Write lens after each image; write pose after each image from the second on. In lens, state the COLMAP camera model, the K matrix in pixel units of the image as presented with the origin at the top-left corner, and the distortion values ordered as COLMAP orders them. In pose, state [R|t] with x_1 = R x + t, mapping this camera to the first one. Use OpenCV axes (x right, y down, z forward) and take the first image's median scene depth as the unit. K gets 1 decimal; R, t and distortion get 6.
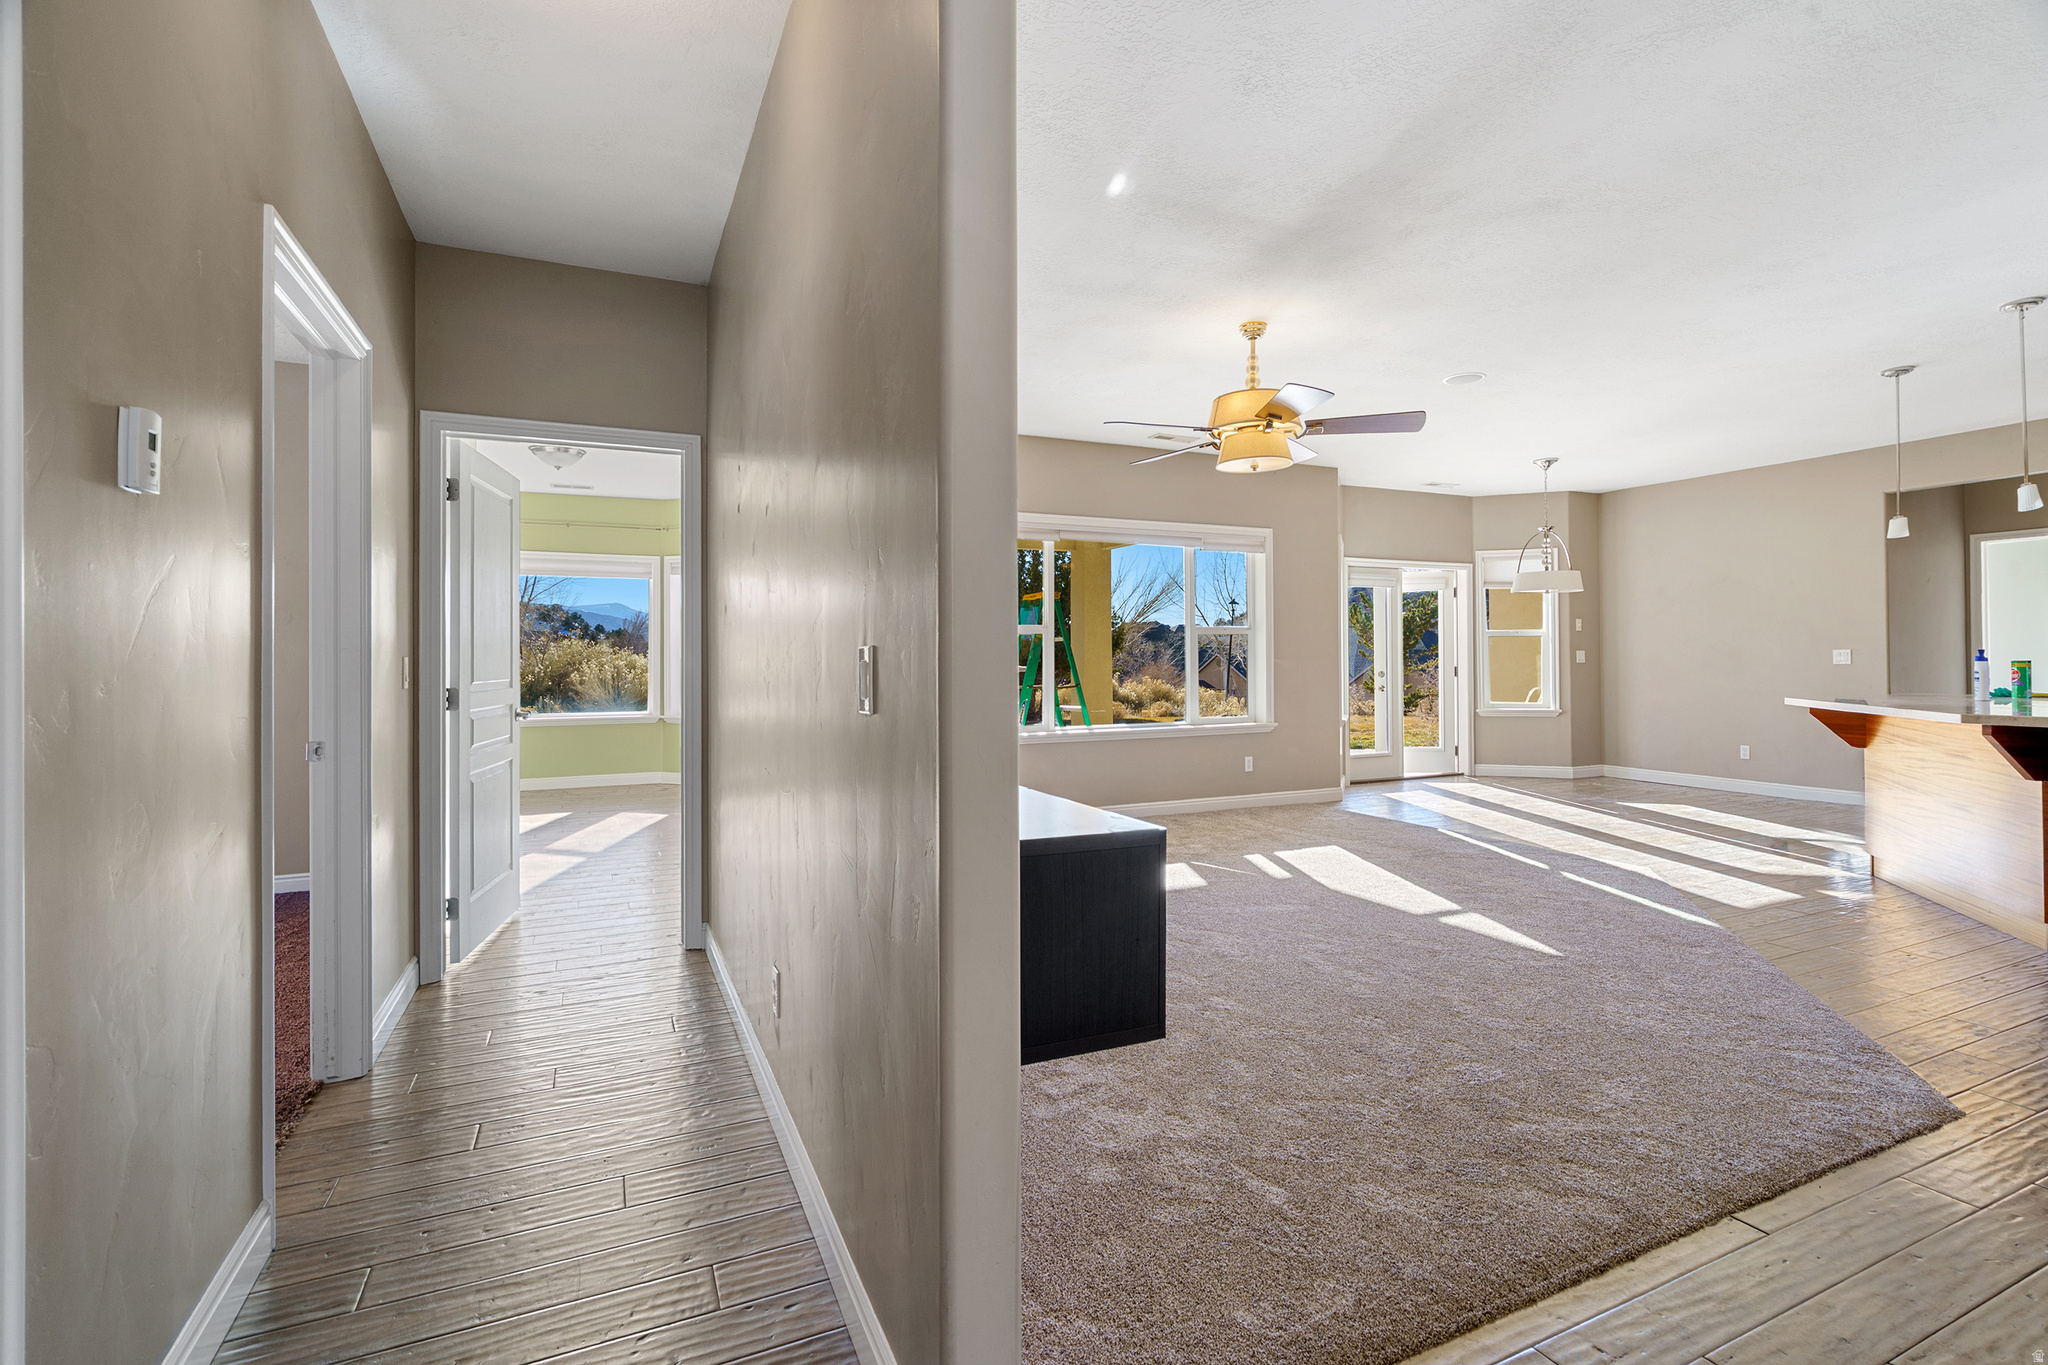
lens RADIAL K [[950.6, 0, 1027.5], [0, 950.6, 647.4], [0, 0, 1]] dist [0.000430, 0.000132]
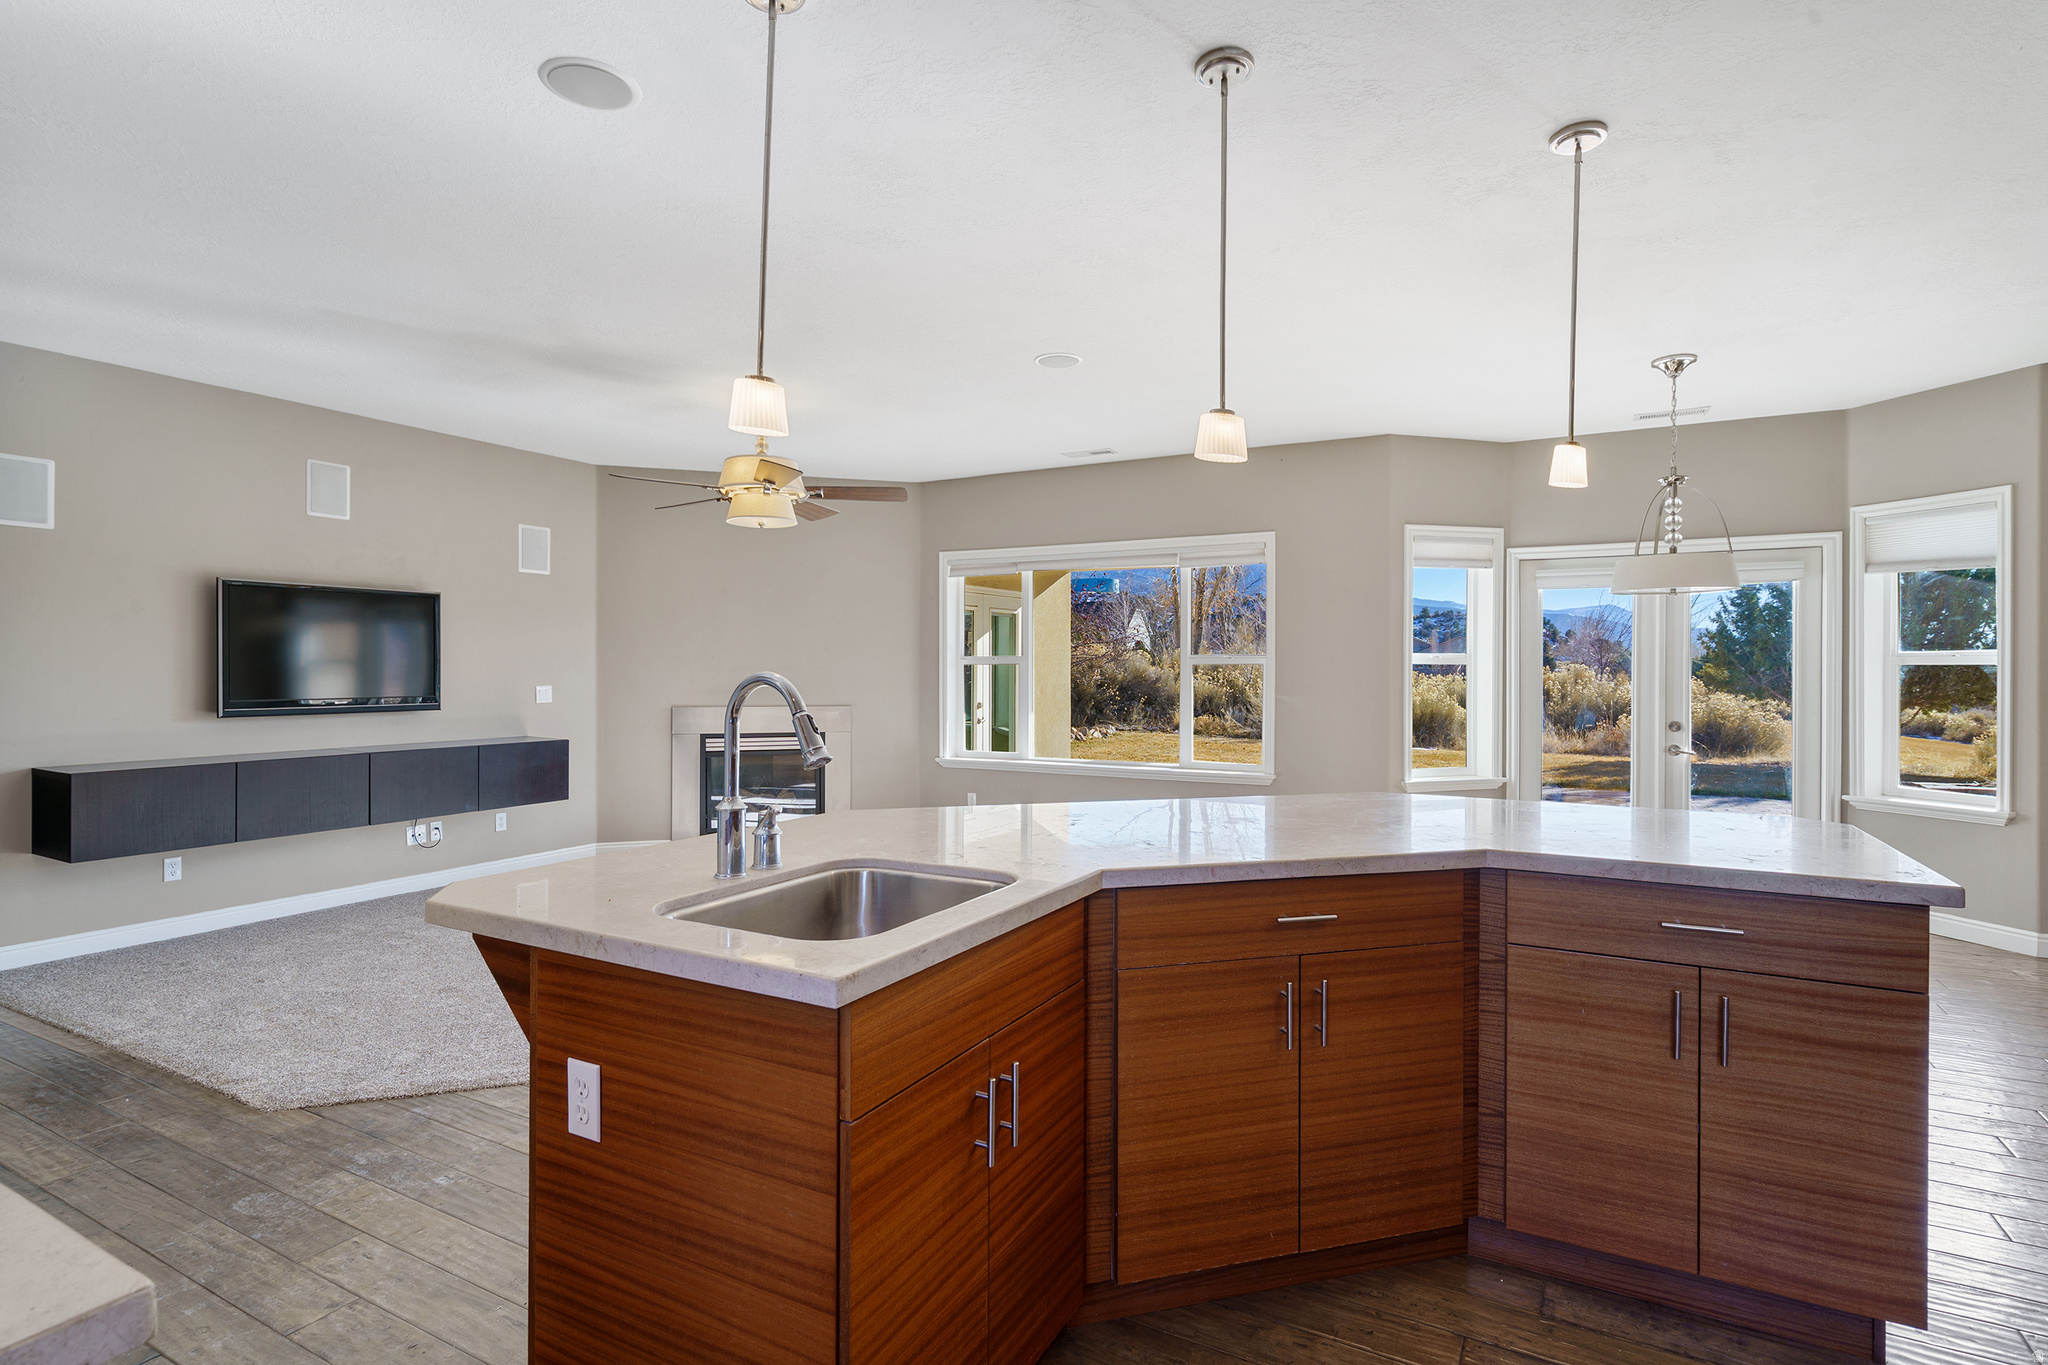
lens RADIAL K [[1009.2, 0, 1030.0], [0, 1009.2, 672.5], [0, 0, 1]] dist [0.005701, -0.000034]
pose [[0.593436, 0.010847, -0.804808, 0.679003], [0.003774, 0.999861, 0.016259, -0.017888], [0.804873, -0.012686, 0.593312, 0.275377]]
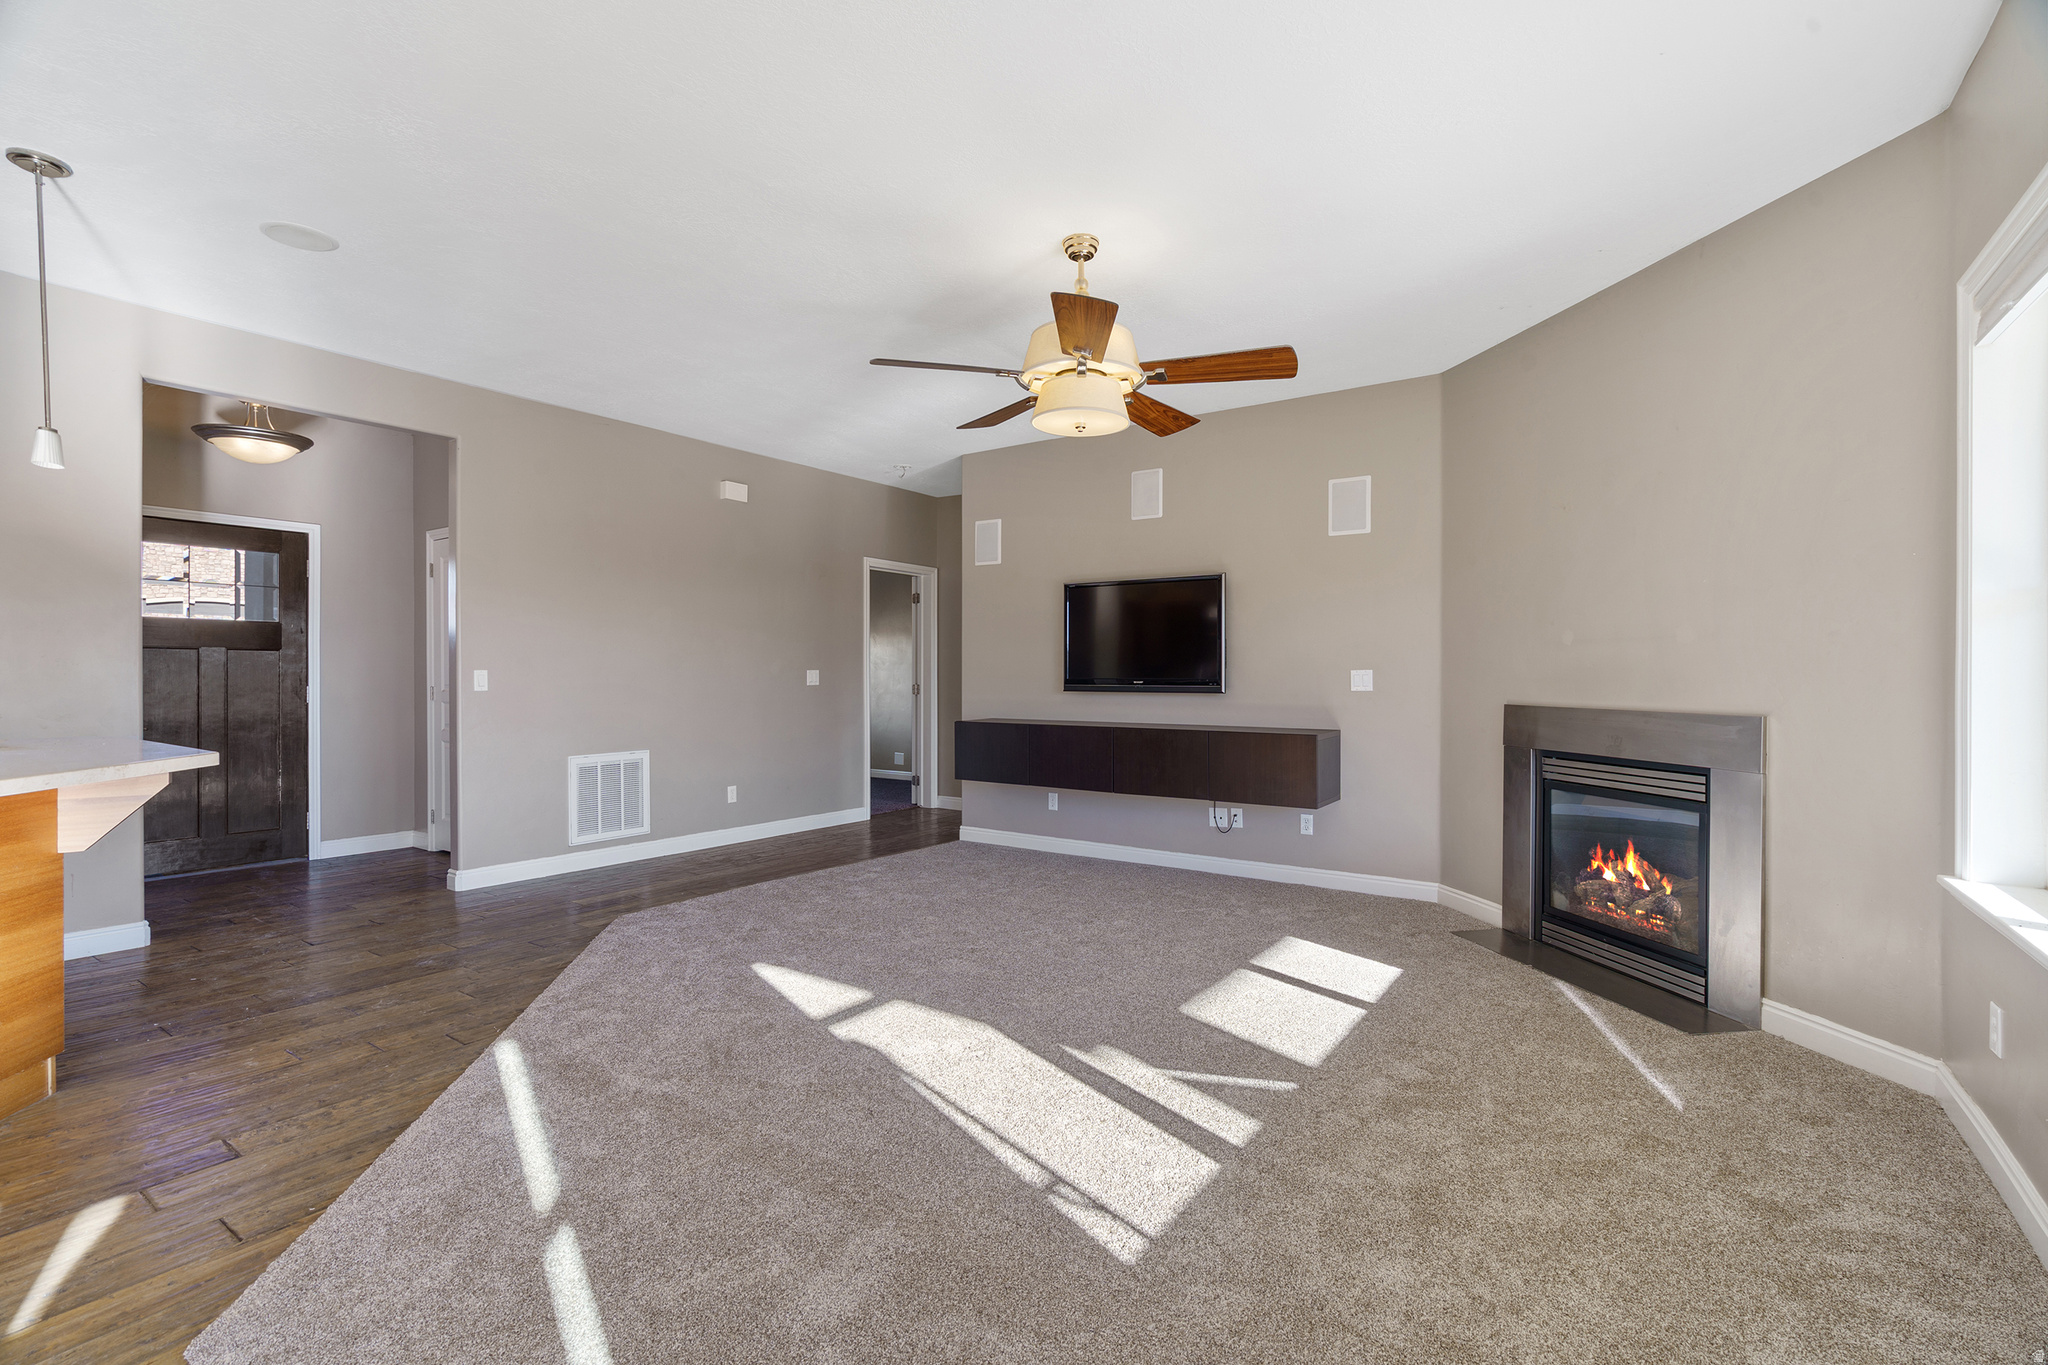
lens RADIAL K [[929.5, 0, 1023.3], [0, 929.5, 677.2], [0, 0, 1]] dist [-0.002426, 0.001481]
pose [[-0.862305, 0.004877, -0.506366, 0.327456], [0.008920, 0.999945, -0.005559, 0.008022], [0.506311, -0.009310, -0.862301, 0.804683]]
